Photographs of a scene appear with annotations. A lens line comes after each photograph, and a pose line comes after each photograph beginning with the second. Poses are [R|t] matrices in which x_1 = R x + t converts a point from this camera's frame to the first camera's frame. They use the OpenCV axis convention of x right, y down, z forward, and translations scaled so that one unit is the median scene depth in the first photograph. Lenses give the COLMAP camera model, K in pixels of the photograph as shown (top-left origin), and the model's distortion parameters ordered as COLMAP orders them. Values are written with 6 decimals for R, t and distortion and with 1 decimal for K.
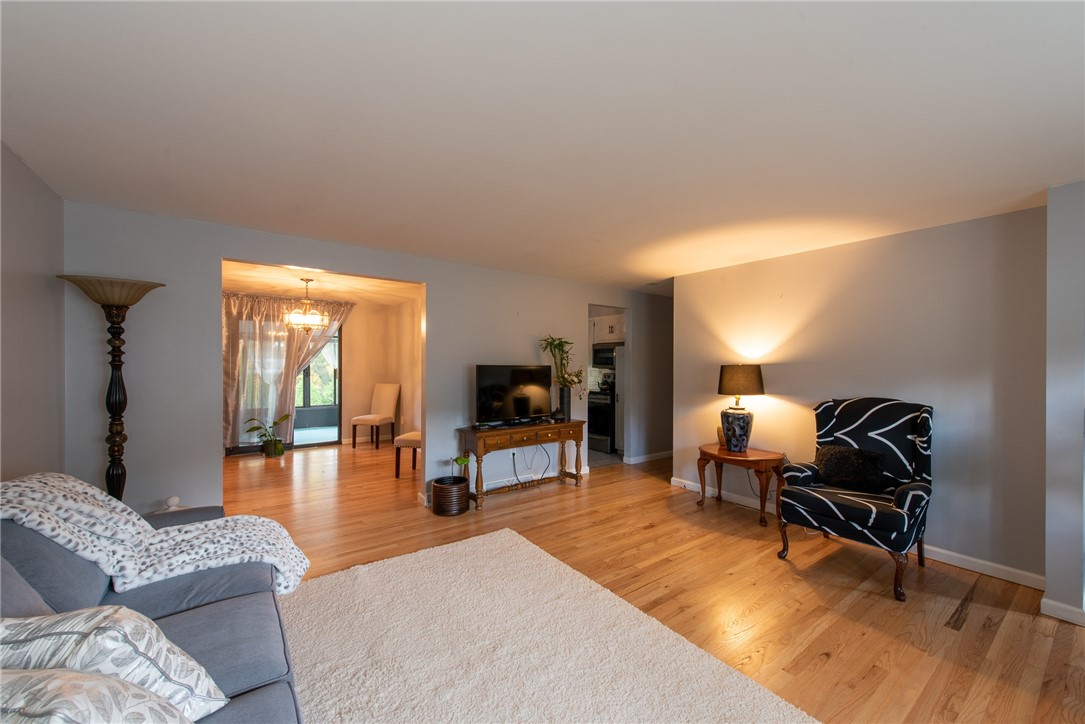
lens RADIAL K [[420.5, 0, 542.5], [0, 420.5, 362.0], [0, 0, 1]] dist [0.011775, -0.000021]
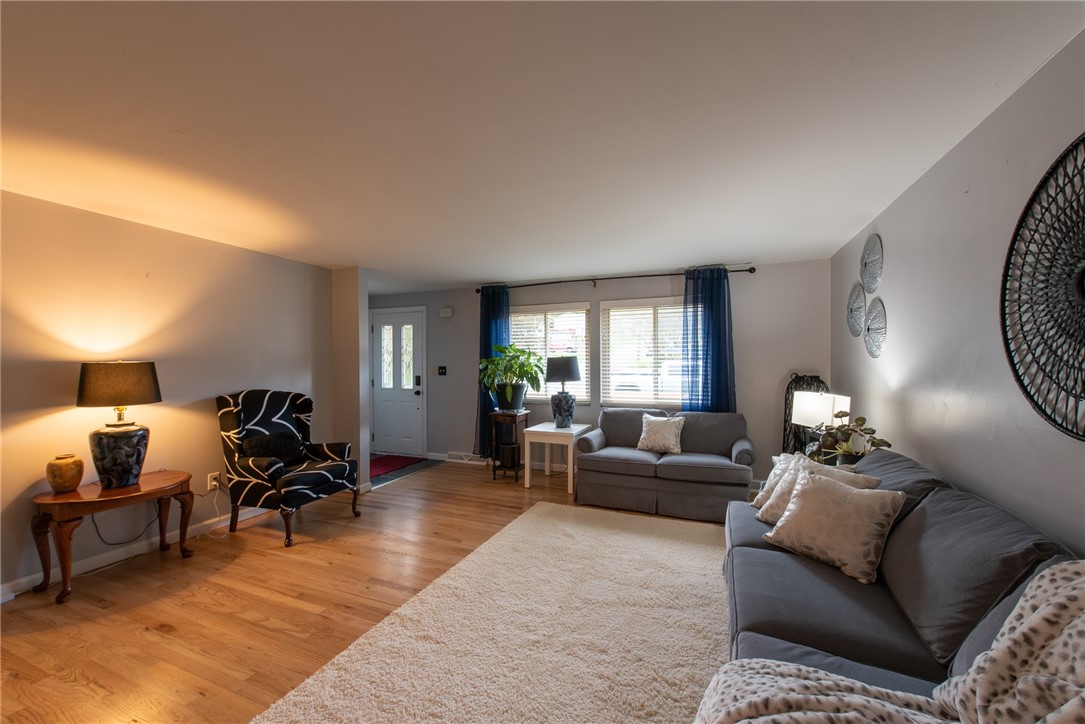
lens RADIAL K [[421.9, 0, 547.0], [0, 421.9, 364.4], [0, 0, 1]] dist [0.000261, 0.000085]
pose [[-0.527076, -0.008940, 0.849771, -0.602636], [-0.005338, 0.999960, 0.007209, 0.002504], [-0.849802, -0.000736, -0.527102, 0.928292]]
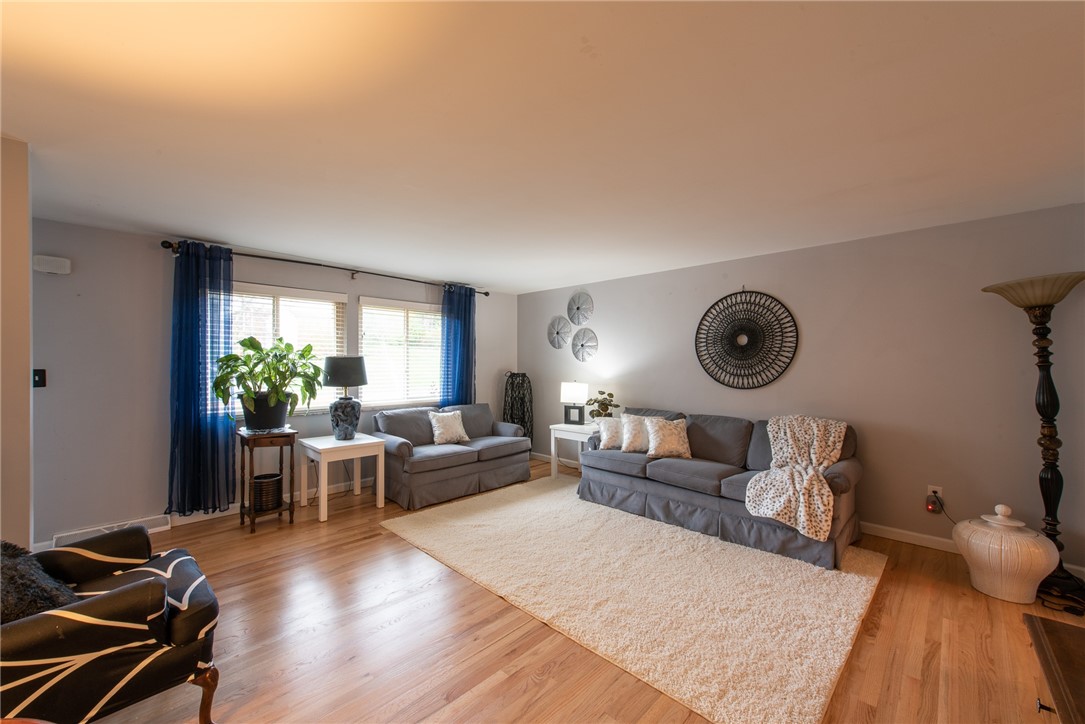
lens RADIAL K [[421.9, 0, 547.0], [0, 421.9, 364.4], [0, 0, 1]] dist [0.000261, 0.000085]
pose [[-0.984585, -0.007996, -0.174726, 0.243076], [-0.006881, 0.999952, -0.006990, 0.014364], [0.174773, -0.005680, -0.984592, 1.443006]]
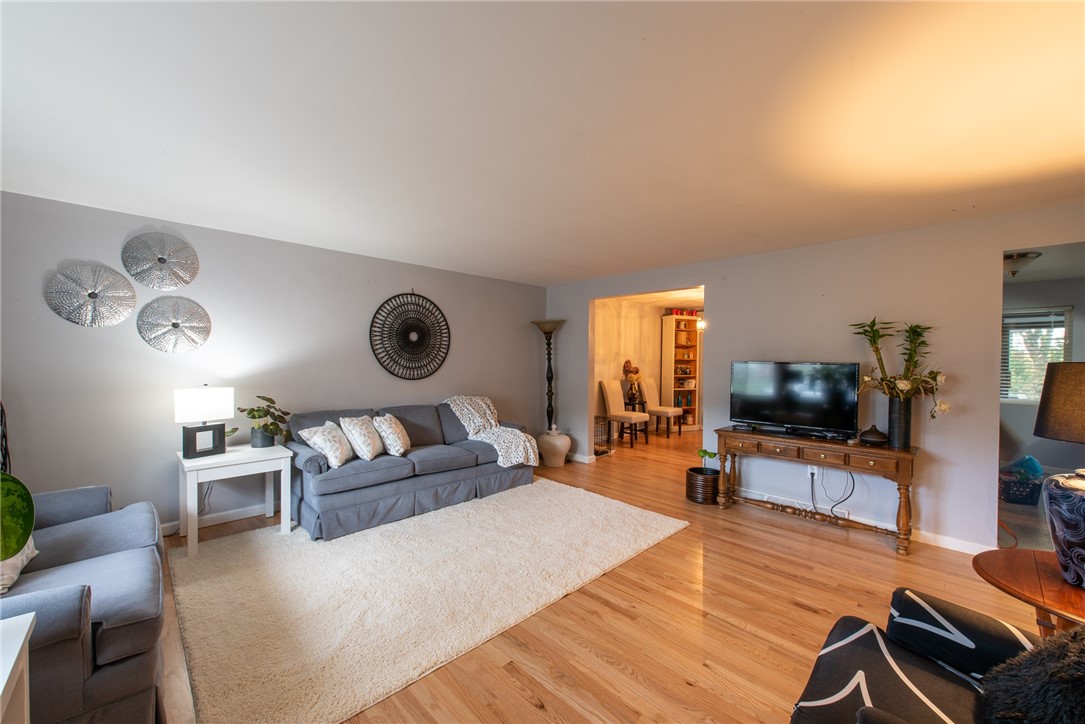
lens RADIAL K [[420.5, 0, 542.5], [0, 420.5, 362.0], [0, 0, 1]] dist [0.011775, -0.000021]
pose [[0.140040, 0.003747, -0.990139, 0.915536], [-0.000702, 0.999993, 0.003685, 0.009186], [0.990146, 0.000179, 0.140041, 0.546505]]
